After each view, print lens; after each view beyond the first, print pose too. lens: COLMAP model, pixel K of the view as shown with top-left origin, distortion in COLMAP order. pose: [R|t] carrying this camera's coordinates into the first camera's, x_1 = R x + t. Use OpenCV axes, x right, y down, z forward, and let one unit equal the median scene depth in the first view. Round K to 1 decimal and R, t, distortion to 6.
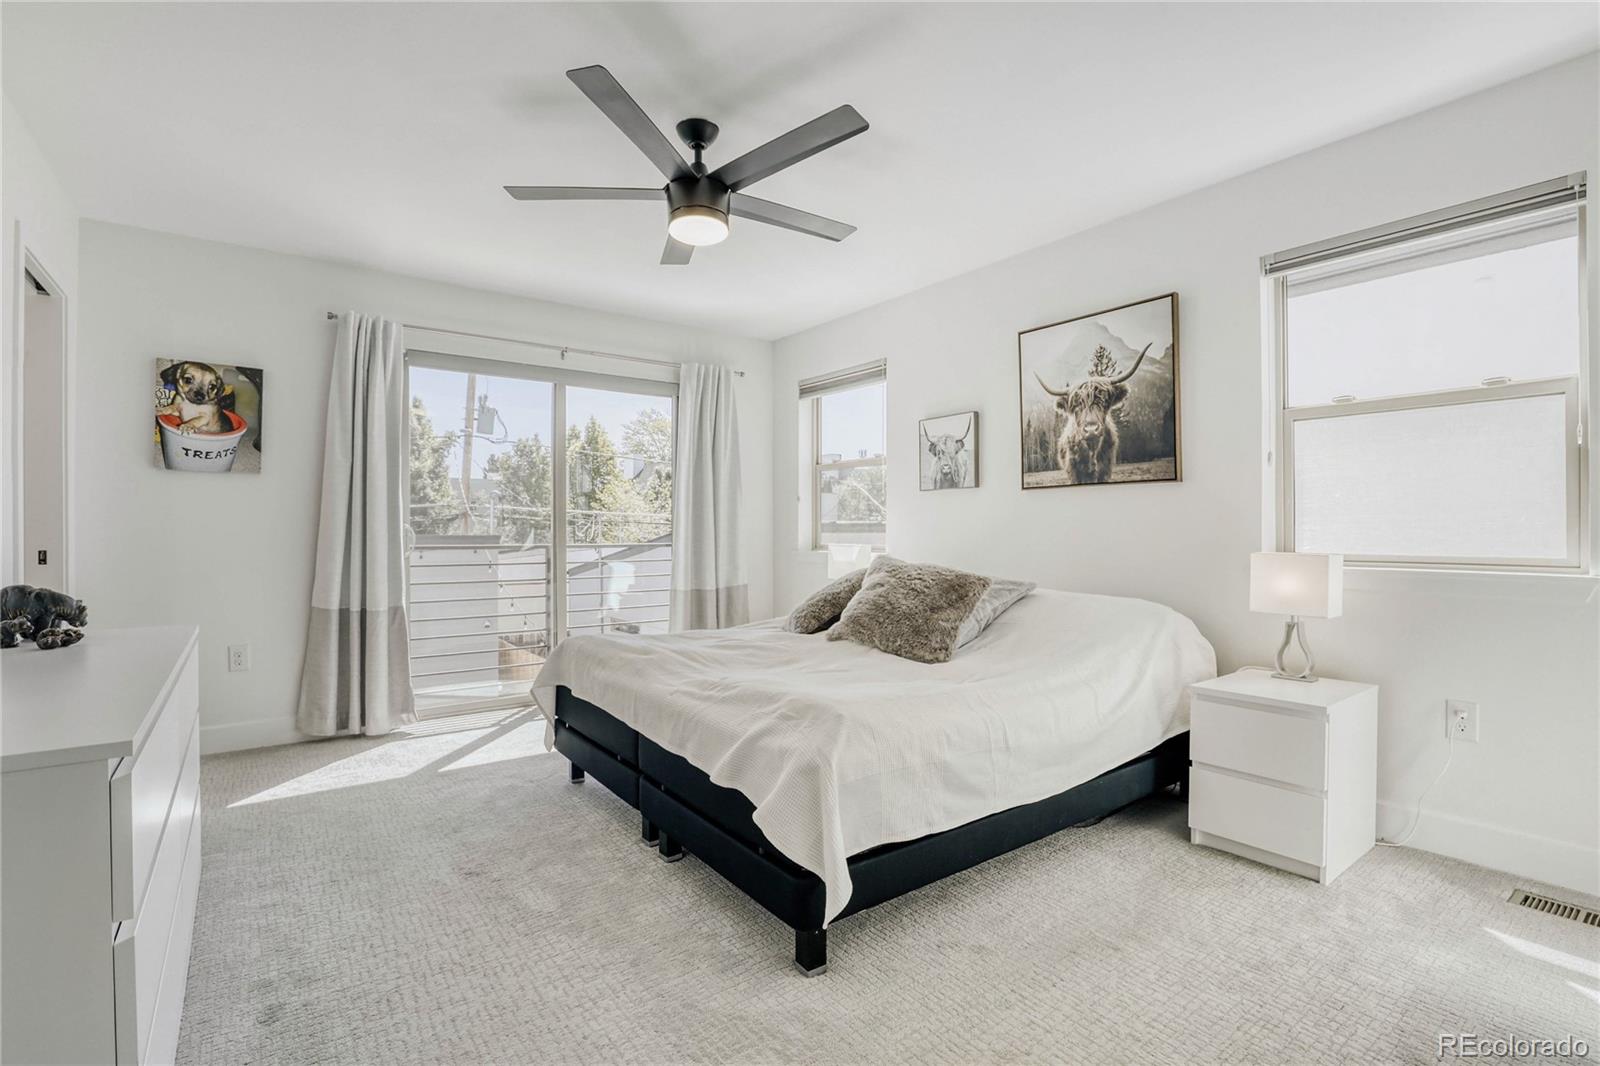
lens RADIAL K [[727.7, 0, 807.6], [0, 727.7, 539.3], [0, 0, 1]] dist [-0.033812, 0.000404]
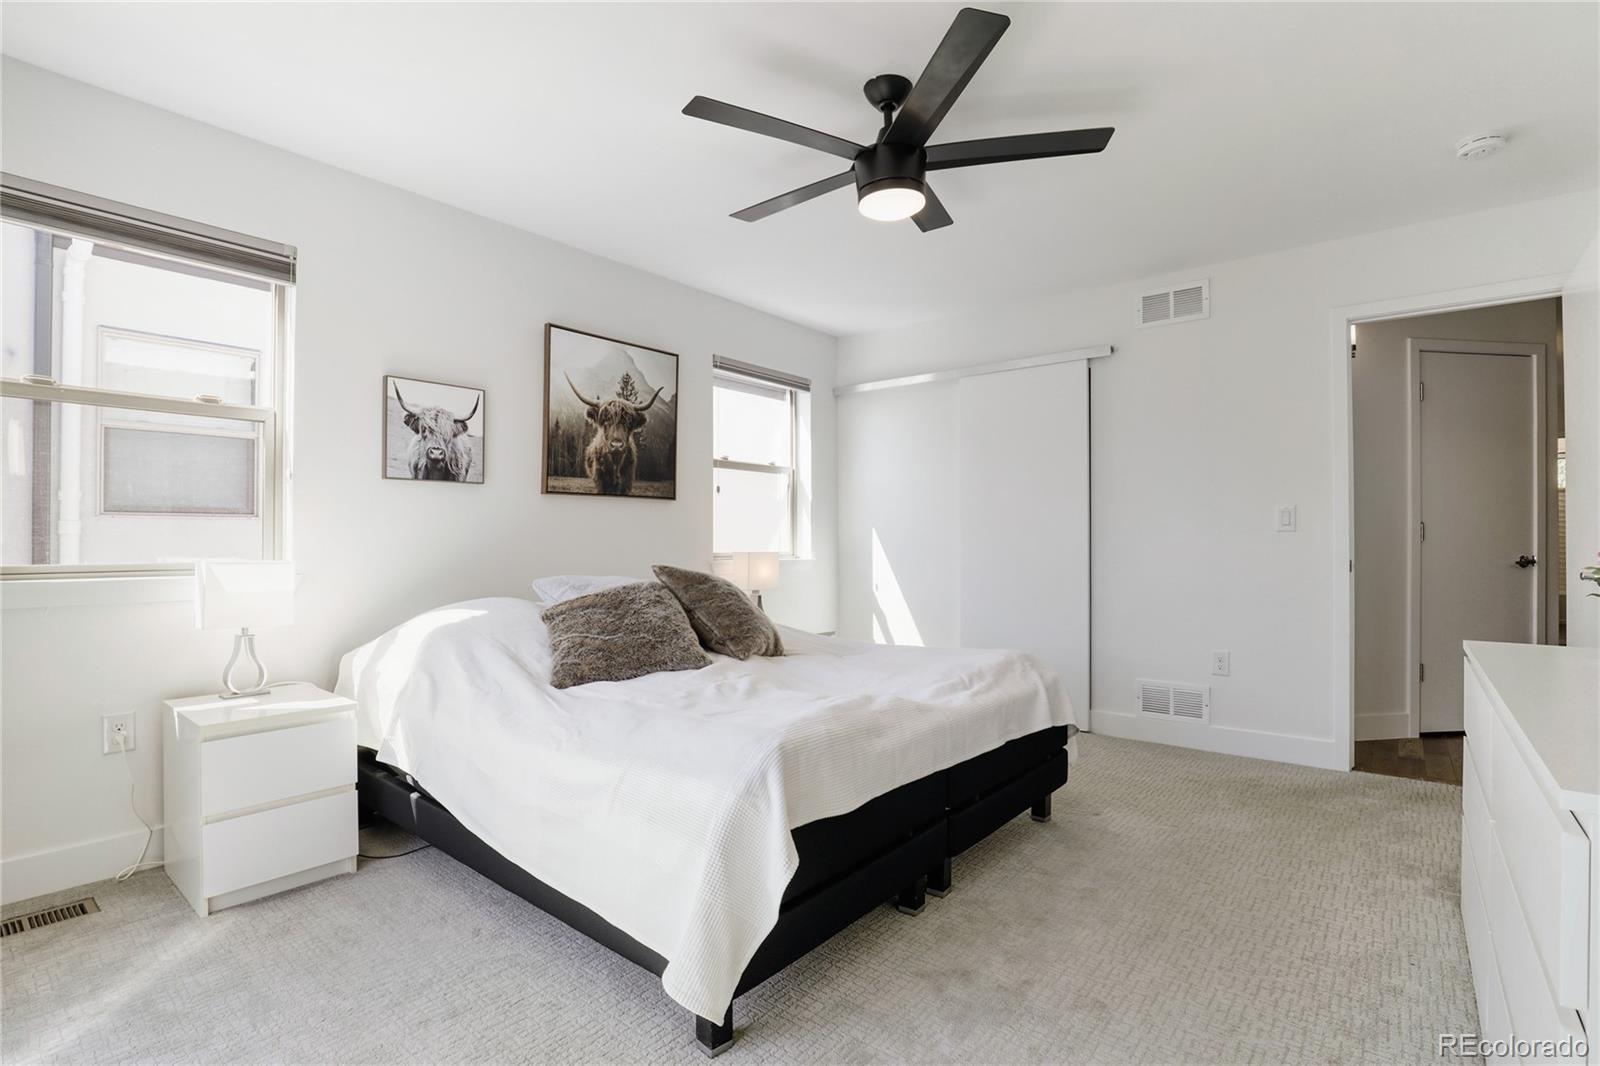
lens RADIAL K [[727.7, 0, 807.6], [0, 727.7, 539.3], [0, 0, 1]] dist [-0.033812, 0.000404]
pose [[-0.230155, -0.002467, 0.973151, -0.727896], [0.007772, 0.999960, 0.004373, -0.011761], [-0.973123, 0.008570, -0.230127, 0.951407]]
